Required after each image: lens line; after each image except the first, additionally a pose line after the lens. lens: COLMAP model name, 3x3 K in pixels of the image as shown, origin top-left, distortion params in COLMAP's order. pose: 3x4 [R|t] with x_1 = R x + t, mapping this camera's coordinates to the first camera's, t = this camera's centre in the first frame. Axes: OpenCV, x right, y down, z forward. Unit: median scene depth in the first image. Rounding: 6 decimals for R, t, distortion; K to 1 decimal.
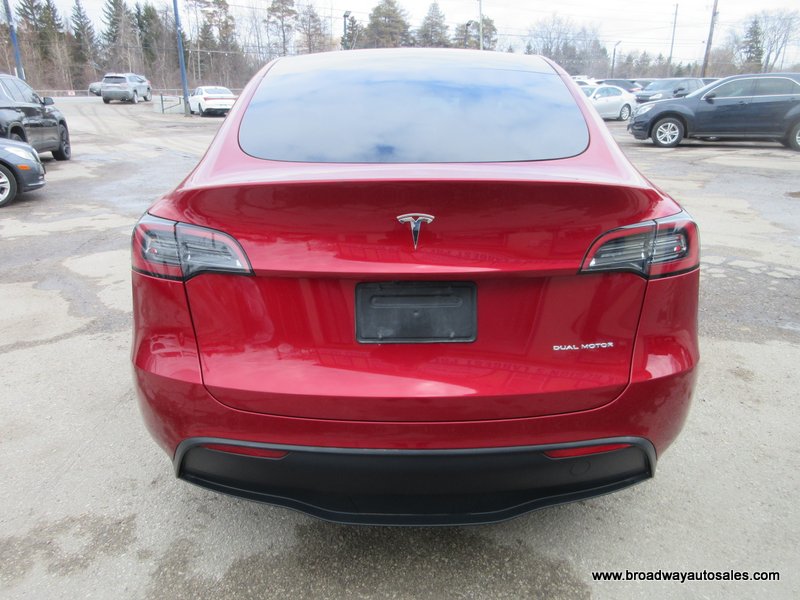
lens RADIAL K [[605.7, 0, 400.4], [0, 605.7, 298.4], [0, 0, 1]] dist [0.015624, -0.005665]
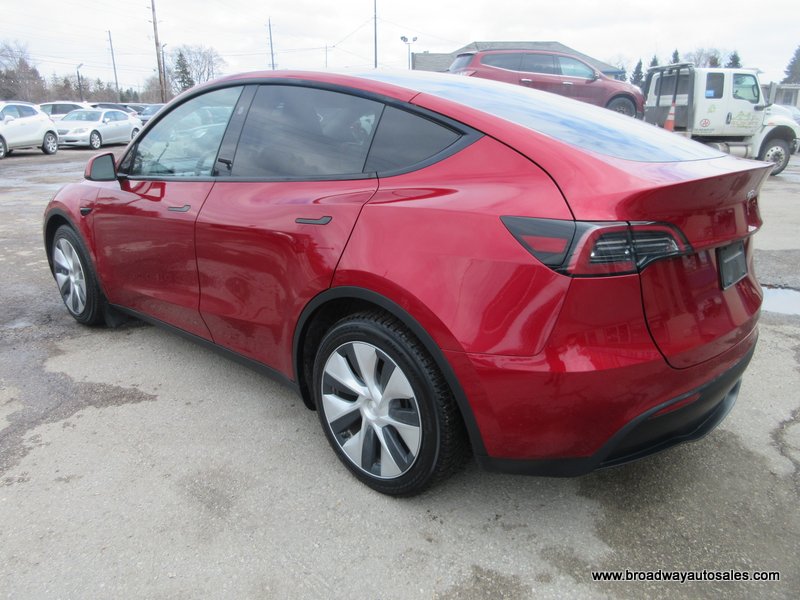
lens RADIAL K [[605.7, 0, 397.6], [0, 605.7, 300.2], [0, 0, 1]] dist [0.015624, -0.005665]
pose [[0.673435, -0.209709, 0.708878, -0.106264], [0.234329, 0.970025, 0.064352, -0.011340], [-0.701125, 0.122774, 0.702389, 0.038994]]
